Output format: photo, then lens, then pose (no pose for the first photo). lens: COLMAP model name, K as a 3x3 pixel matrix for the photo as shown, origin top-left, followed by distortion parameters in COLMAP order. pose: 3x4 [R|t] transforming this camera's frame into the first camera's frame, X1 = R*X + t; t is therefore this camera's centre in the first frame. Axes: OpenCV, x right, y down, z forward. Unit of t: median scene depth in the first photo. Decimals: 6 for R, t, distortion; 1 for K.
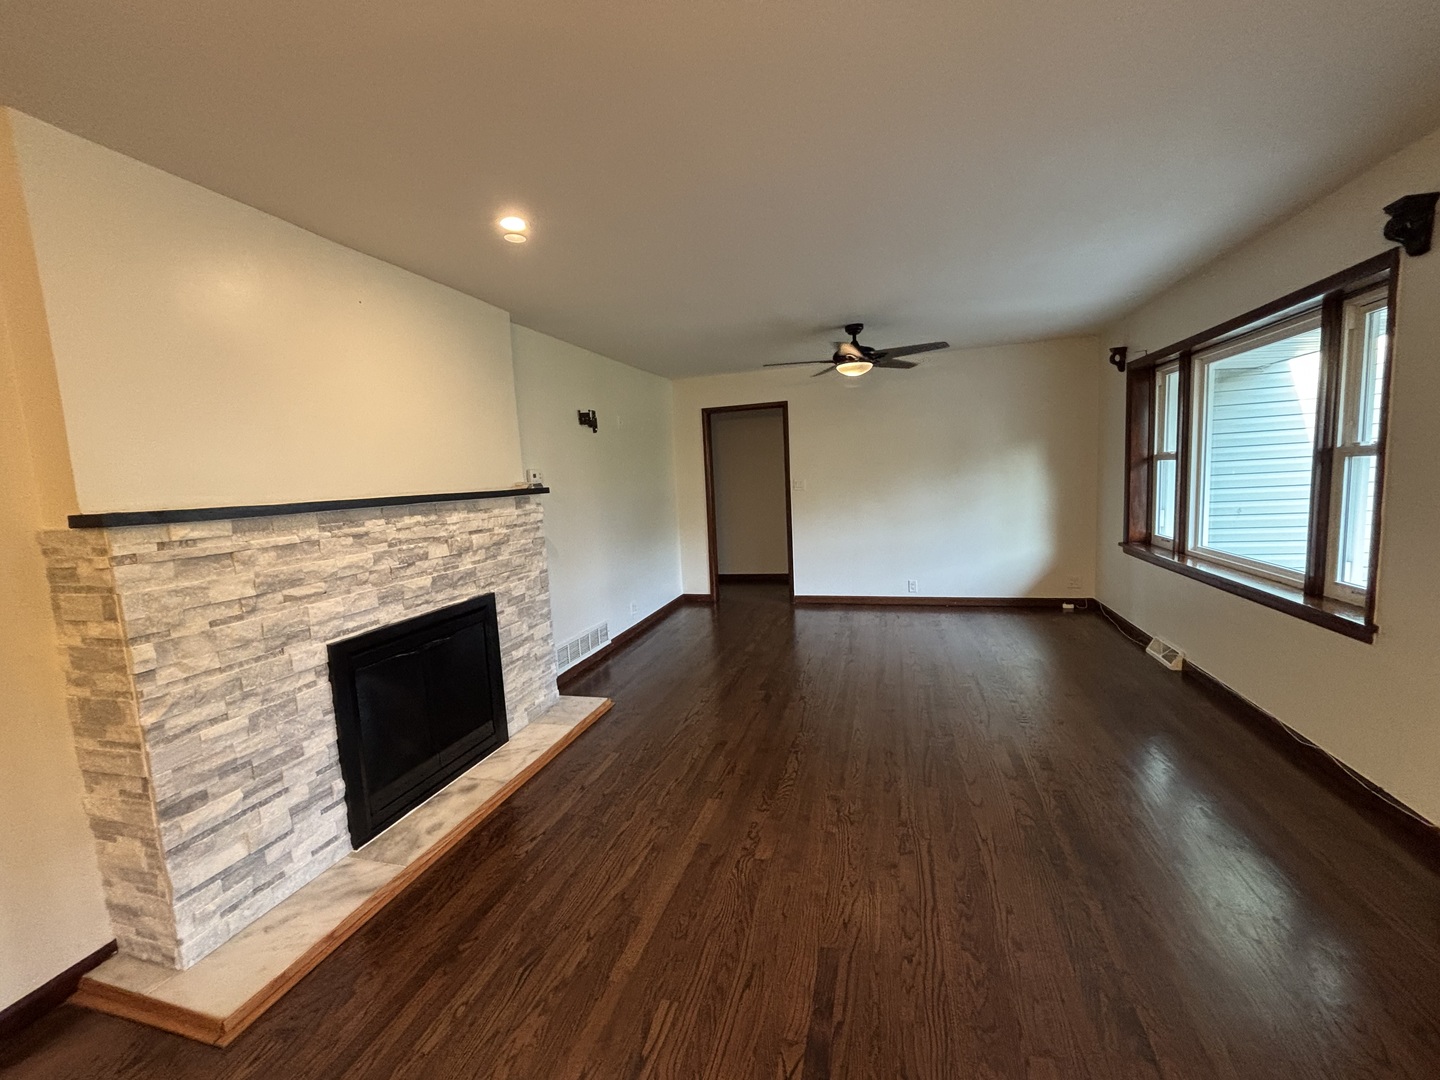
lens RADIAL K [[577.8, 0, 720.0], [0, 577.8, 540.0], [0, 0, 1]] dist [-0.000657, 0.000872]
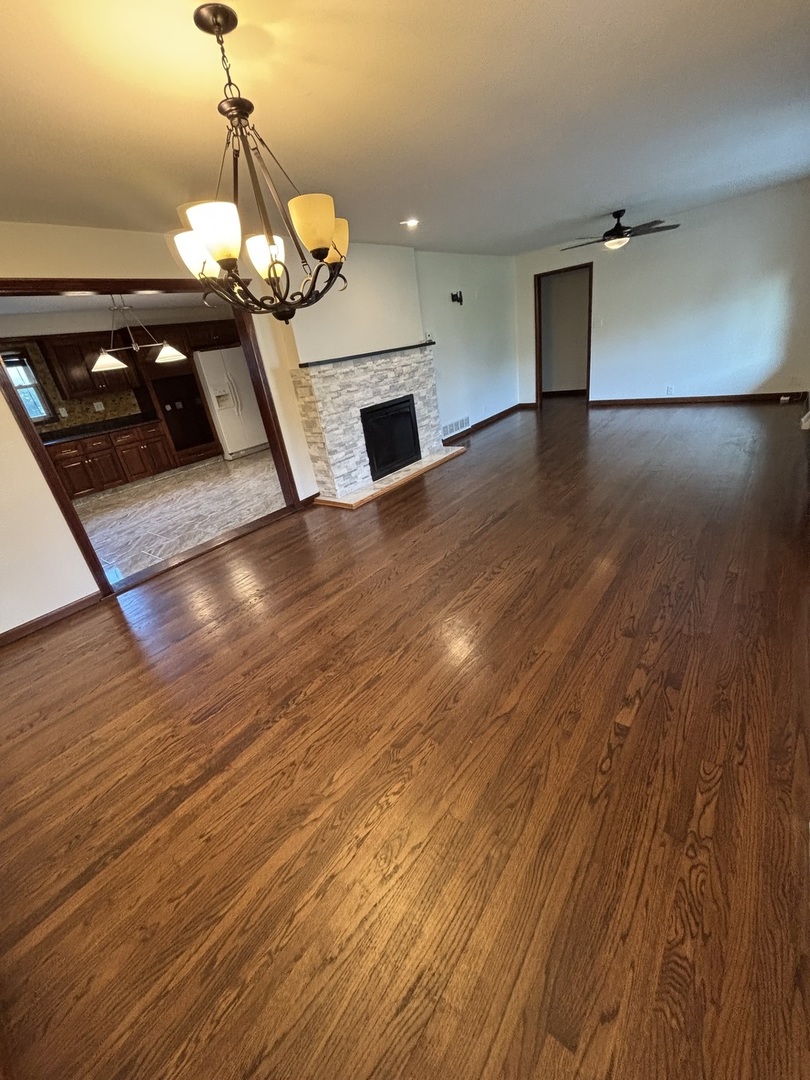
lens RADIAL K [[433.4, 0, 403.8], [0, 433.4, 541.1], [0, 0, 1]] dist [-0.000657, 0.000872]
pose [[0.925378, 0.081329, -0.370217, 0.299149], [0.052388, 0.939894, 0.337423, 0.065879], [0.375407, -0.331639, 0.865497, -0.801386]]
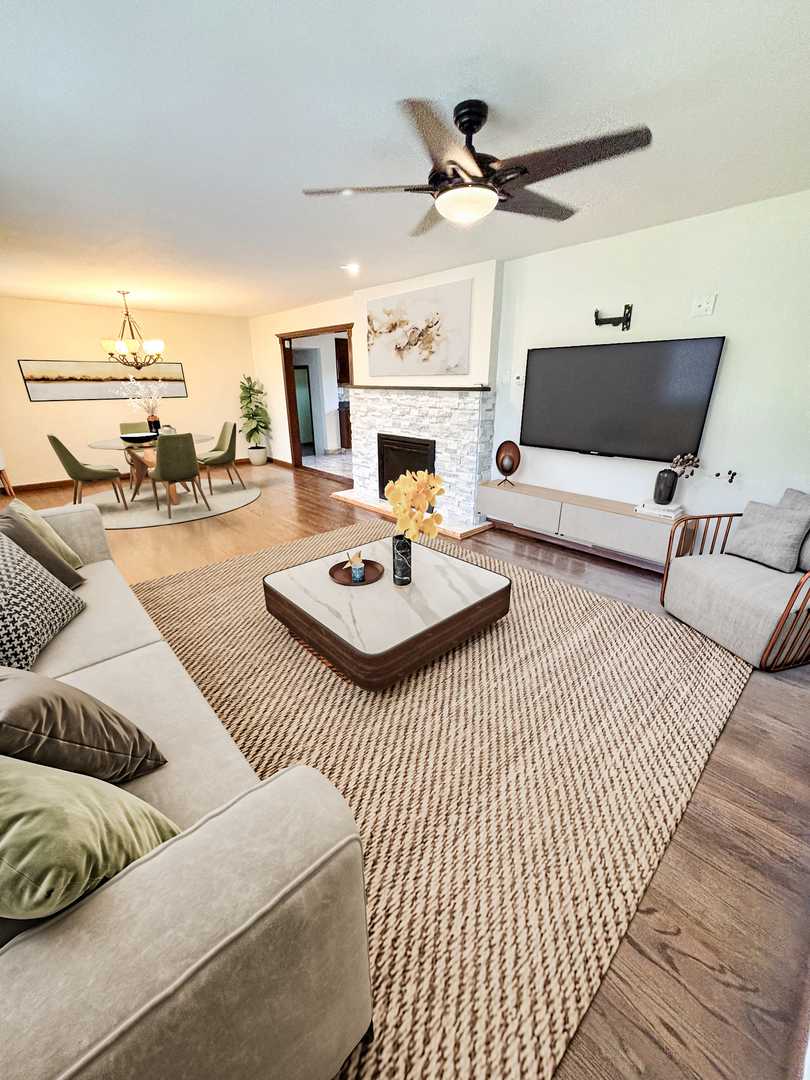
lens RADIAL K [[433.4, 0, 403.8], [0, 433.4, 541.1], [0, 0, 1]] dist [-0.000657, 0.000872]
pose [[-0.522038, 0.348820, -0.778332, 1.086676], [-0.065801, 0.893357, 0.444503, -0.293550], [0.850380, 0.283262, -0.443414, 1.904640]]
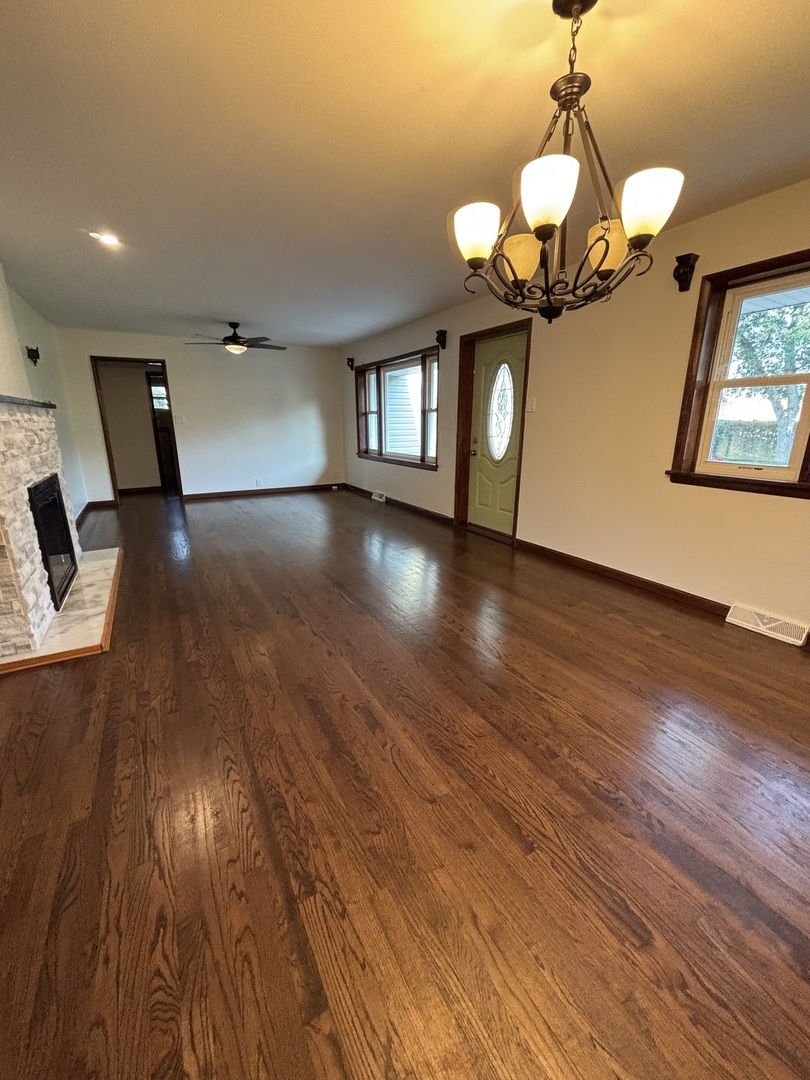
lens RADIAL K [[433.4, 0, 403.8], [0, 433.4, 541.1], [0, 0, 1]] dist [-0.000657, 0.000872]
pose [[0.698425, -0.143790, 0.701090, -0.646853], [0.046546, 0.986661, 0.155990, 0.149201], [-0.714168, -0.076314, 0.695801, -0.494325]]
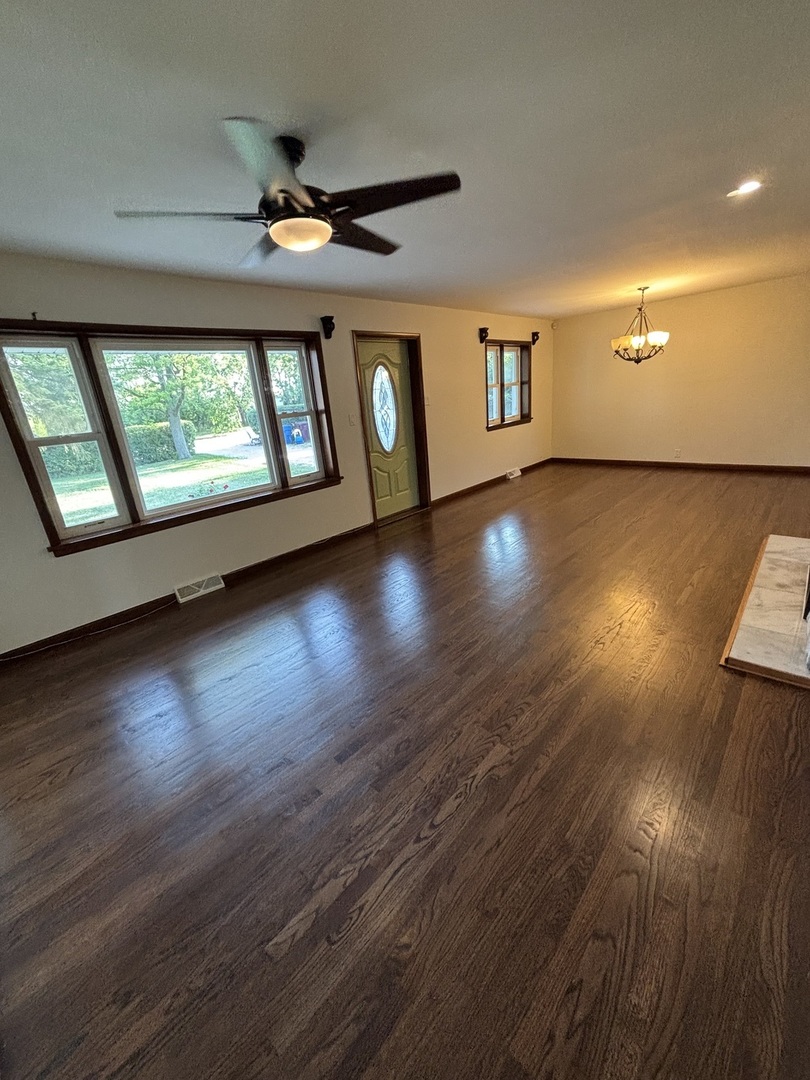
lens RADIAL K [[433.4, 0, 403.8], [0, 433.4, 541.1], [0, 0, 1]] dist [-0.000657, 0.000872]
pose [[-0.883878, -0.024643, 0.467068, -0.094590], [0.180813, 0.902969, 0.389812, -0.269960], [-0.431354, 0.428998, -0.793659, 2.198566]]
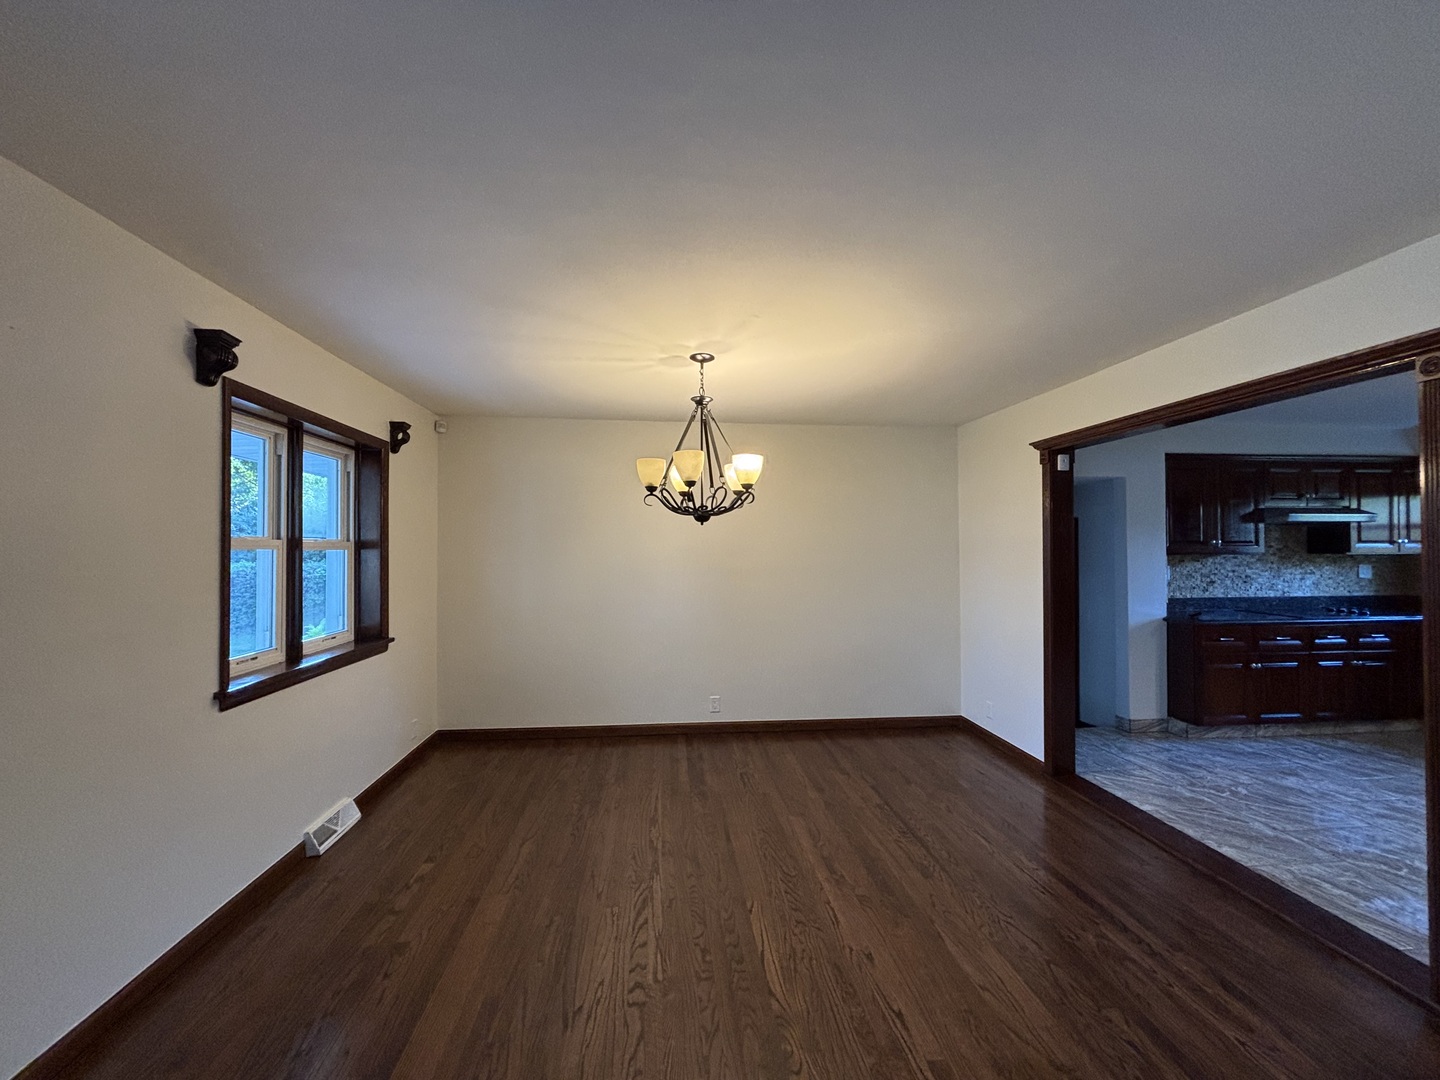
lens RADIAL K [[577.8, 0, 720.0], [0, 577.8, 540.0], [0, 0, 1]] dist [-0.000657, 0.000872]
pose [[-0.925558, 0.046716, -0.375713, 0.284018], [0.004547, 0.993658, 0.112349, -0.123120], [0.378579, 0.102278, -0.919901, 0.789988]]
